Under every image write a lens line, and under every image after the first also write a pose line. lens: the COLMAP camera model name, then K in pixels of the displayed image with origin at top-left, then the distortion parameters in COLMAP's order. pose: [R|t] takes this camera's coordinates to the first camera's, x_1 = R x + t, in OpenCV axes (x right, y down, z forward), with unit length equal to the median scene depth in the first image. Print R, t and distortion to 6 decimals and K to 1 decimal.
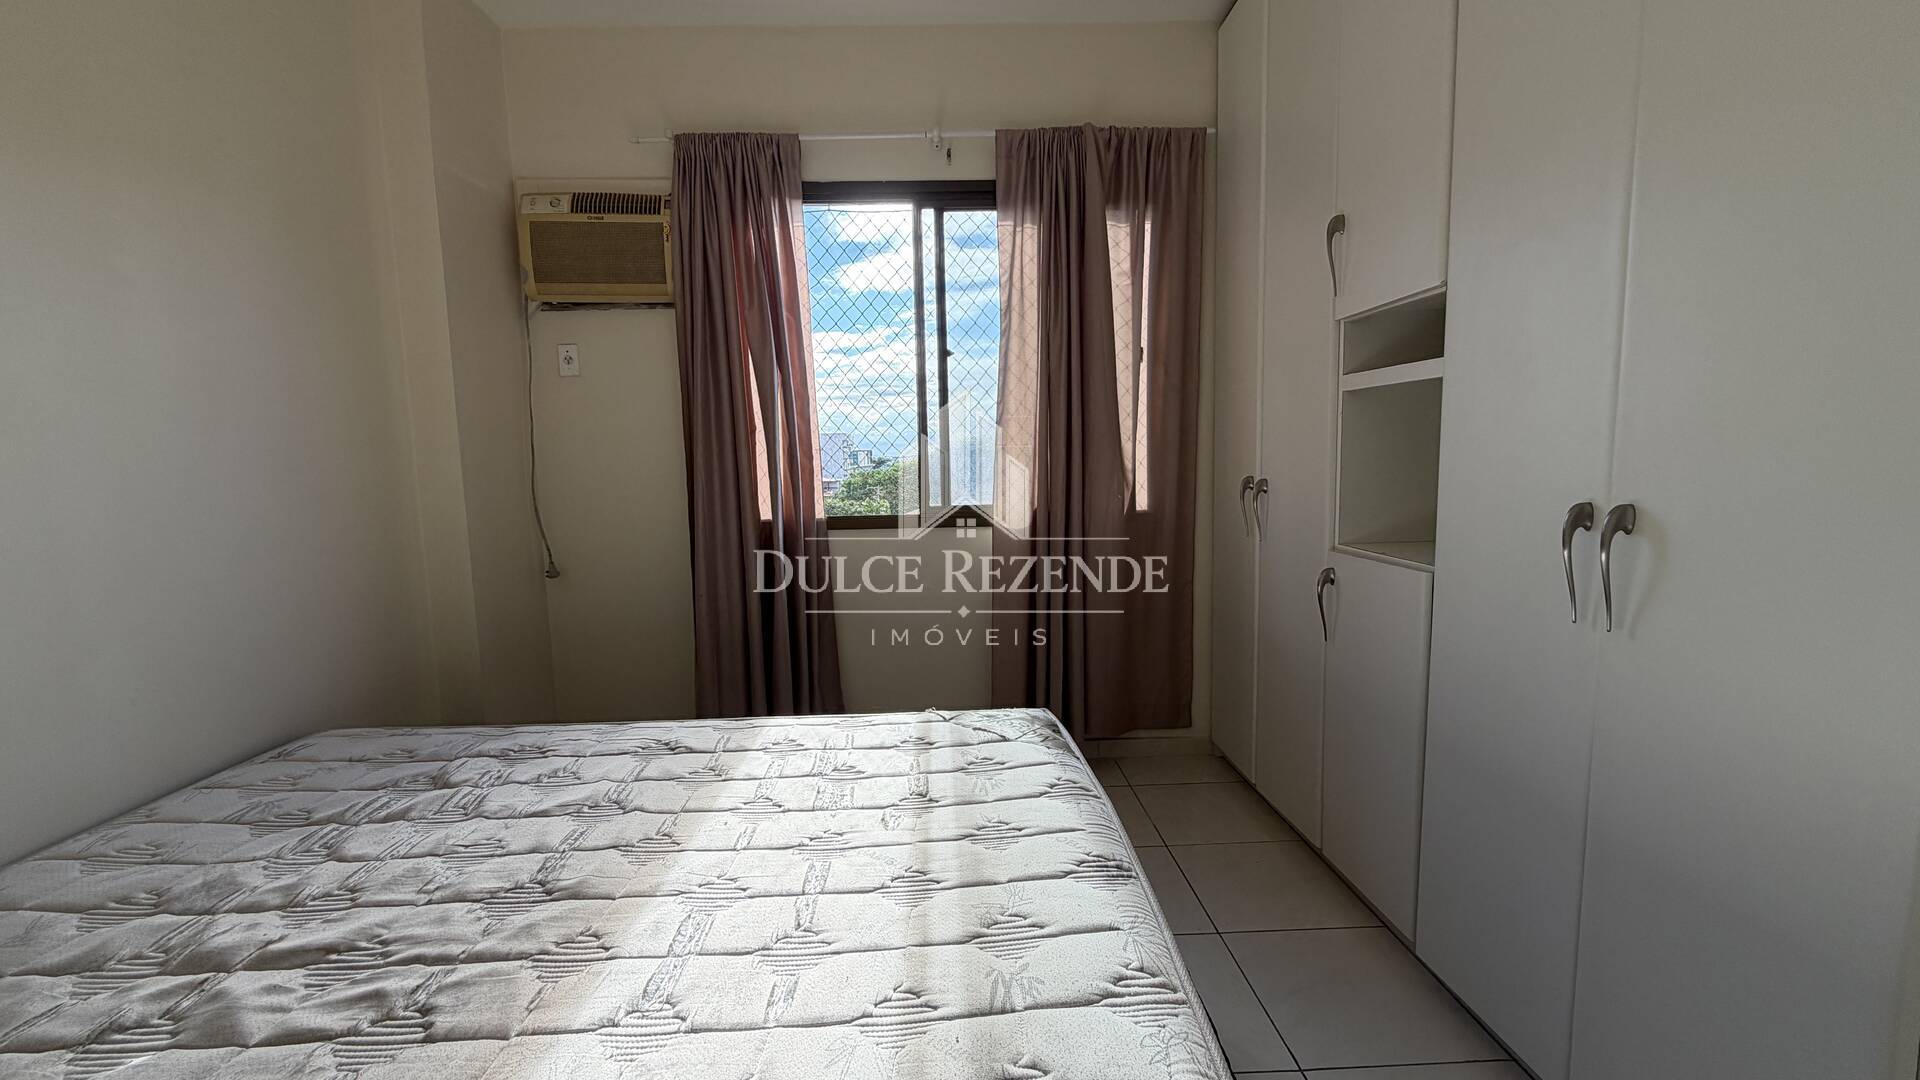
lens RADIAL K [[761.8, 0, 960.0], [0, 761.8, 540.0], [0, 0, 1]] dist [-0.002153, -0.000043]
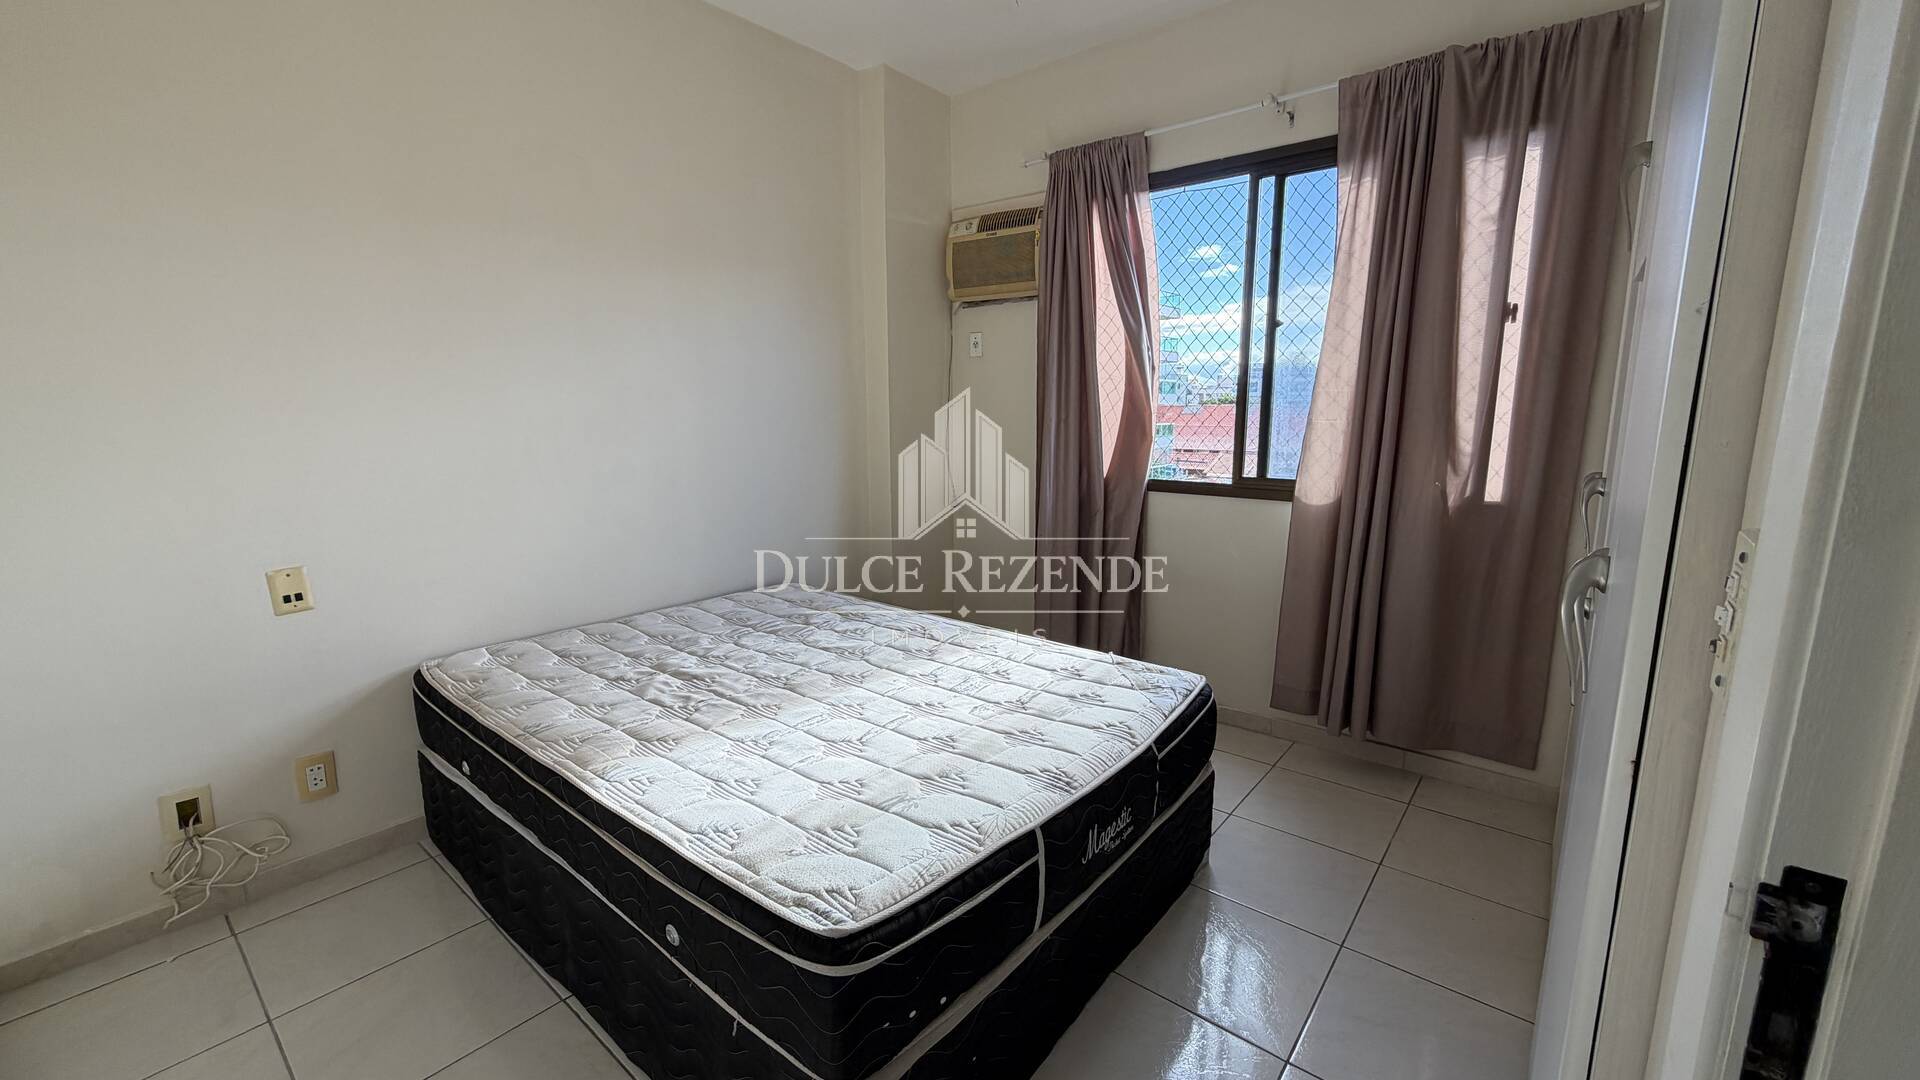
lens RADIAL K [[761.8, 0, 960.0], [0, 761.8, 540.0], [0, 0, 1]] dist [-0.002153, -0.000043]
pose [[0.749135, 0.133326, -0.648861, 0.602502], [-0.084141, 0.990753, 0.106433, -0.062771], [0.657052, -0.025137, 0.753426, -0.038741]]
